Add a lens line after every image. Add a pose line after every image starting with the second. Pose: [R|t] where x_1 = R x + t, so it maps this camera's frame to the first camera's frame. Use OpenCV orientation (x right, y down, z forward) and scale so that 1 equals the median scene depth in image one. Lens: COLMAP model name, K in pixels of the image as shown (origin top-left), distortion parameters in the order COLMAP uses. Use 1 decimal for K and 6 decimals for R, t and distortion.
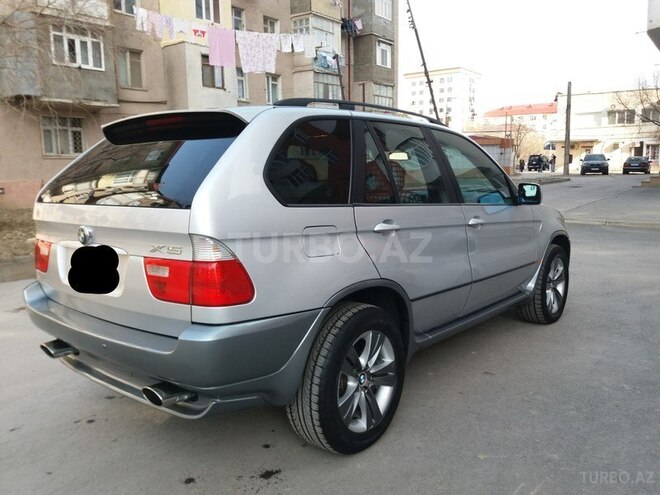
lens RADIAL K [[531.1, 0, 330.0], [0, 531.1, 247.5], [0, 0, 1]] dist [-0.005716, -0.007642]
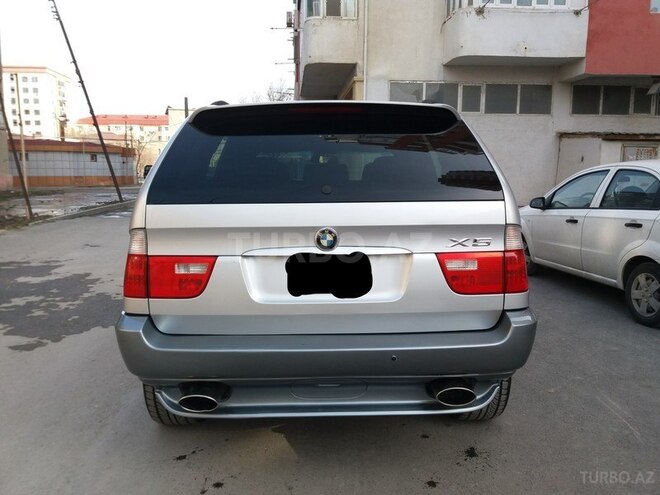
lens RADIAL K [[531.1, 0, 330.0], [0, 531.1, 247.5], [0, 0, 1]] dist [-0.005716, -0.007642]
pose [[0.759867, -0.068152, 0.646496, -0.712770], [0.080153, 0.996723, 0.010864, -0.011727], [-0.645118, 0.043563, 0.762840, 0.255938]]
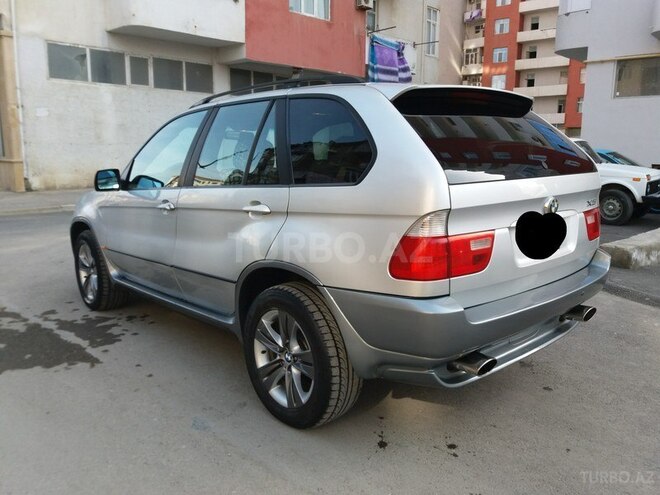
lens RADIAL K [[538.4, 0, 330.0], [0, 538.4, 247.5], [0, 0, 1]] dist [-0.001456, -0.010585]
pose [[0.138450, -0.153164, 0.978454, -1.111398], [0.139547, 0.981129, 0.133837, -0.103465], [-0.980489, 0.118011, 0.157211, 0.902375]]
